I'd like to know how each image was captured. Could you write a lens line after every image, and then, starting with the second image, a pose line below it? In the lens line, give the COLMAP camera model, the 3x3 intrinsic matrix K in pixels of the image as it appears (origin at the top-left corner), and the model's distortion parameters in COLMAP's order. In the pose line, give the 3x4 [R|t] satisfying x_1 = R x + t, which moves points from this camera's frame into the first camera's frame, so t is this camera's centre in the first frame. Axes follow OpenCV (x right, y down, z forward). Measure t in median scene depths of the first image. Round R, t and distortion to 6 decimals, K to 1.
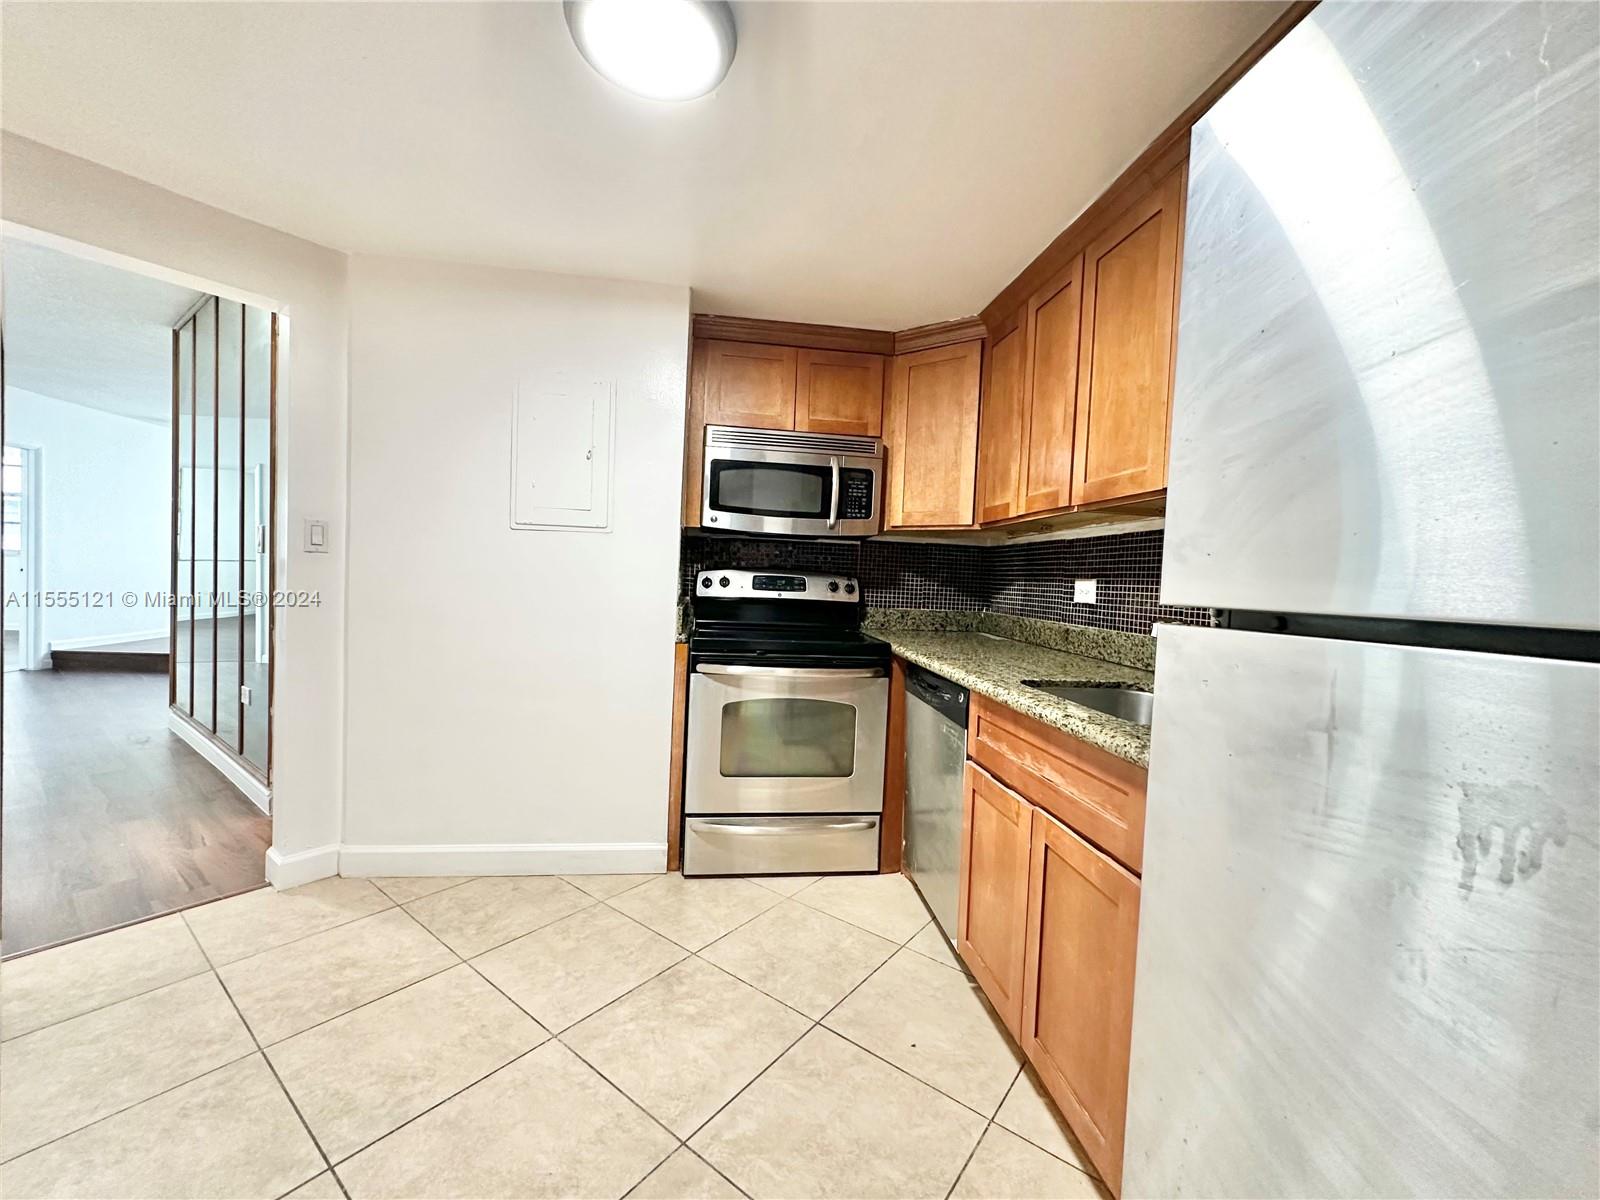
lens RADIAL K [[640.1, 0, 799.3], [0, 640.1, 601.5], [0, 0, 1]] dist [-0.003597, 0.001363]
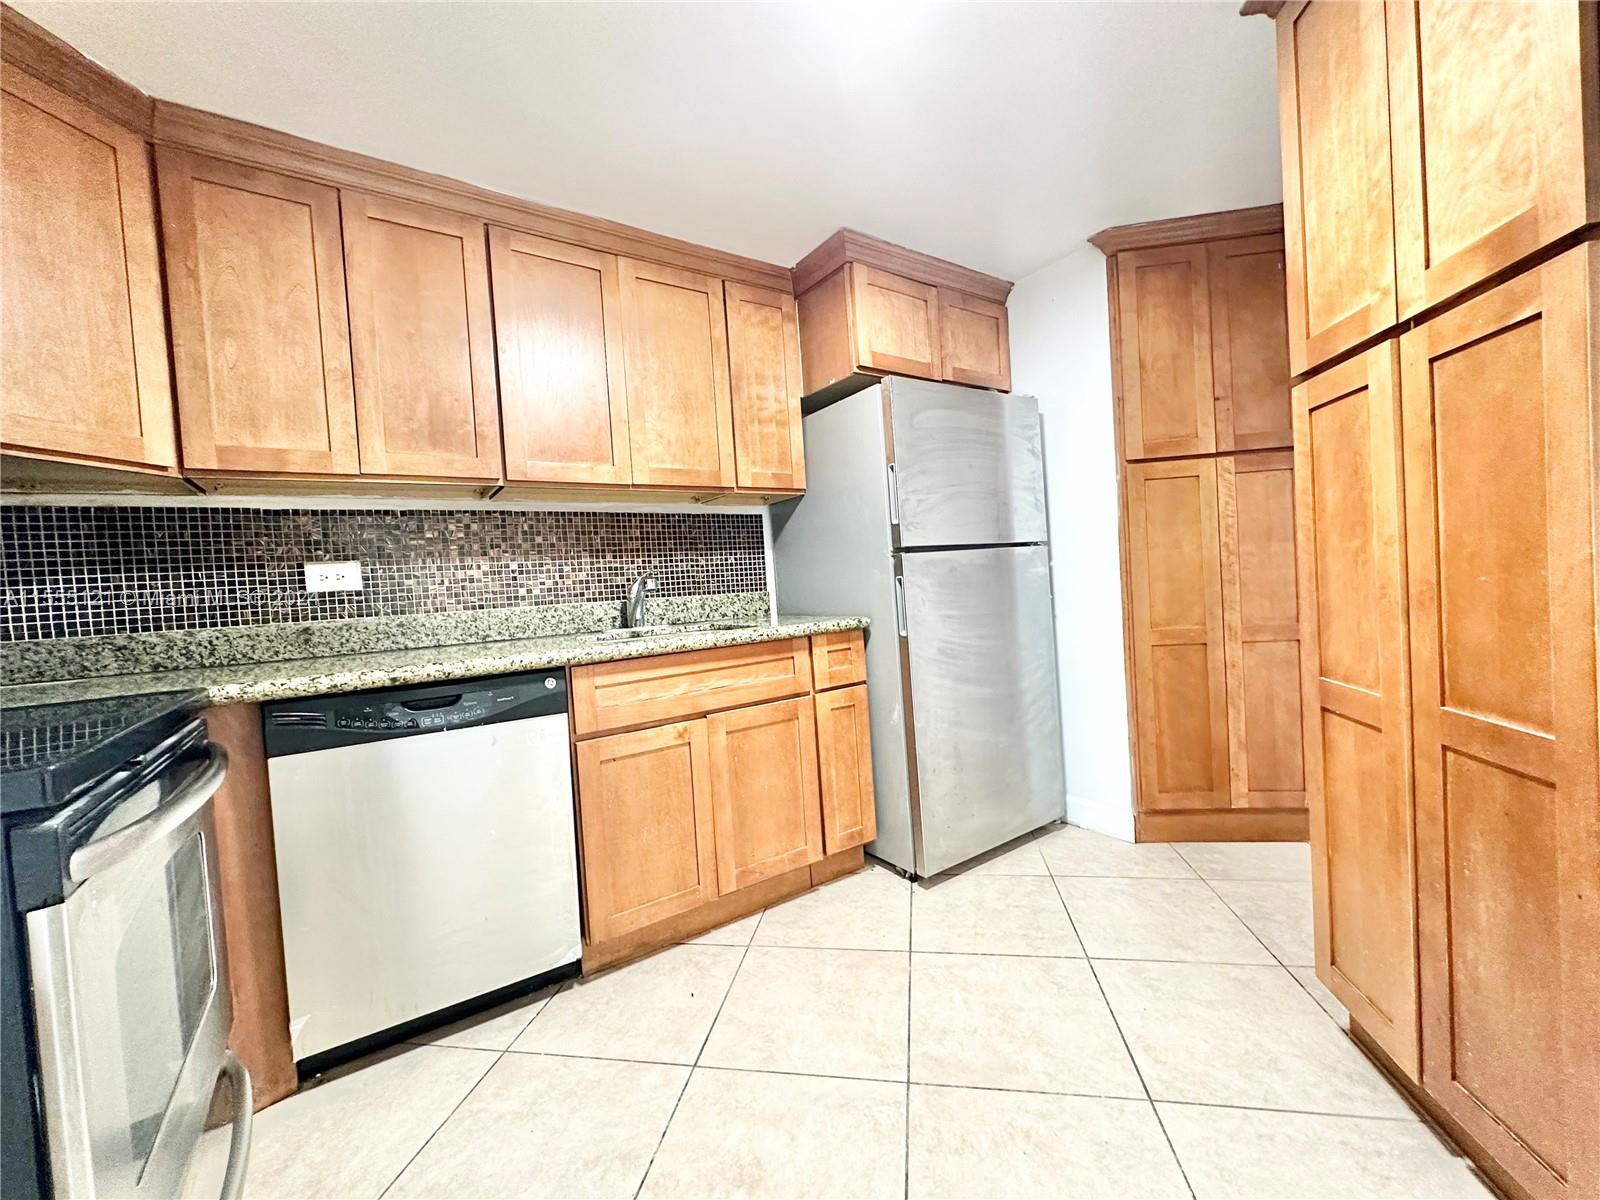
lens RADIAL K [[640.1, 0, 799.3], [0, 640.1, 601.5], [0, 0, 1]] dist [-0.003597, 0.001363]
pose [[-0.451464, -0.041258, 0.891335, -0.596946], [0.077914, 0.993292, 0.085441, -0.009058], [-0.888881, 0.108021, -0.445221, 0.930521]]
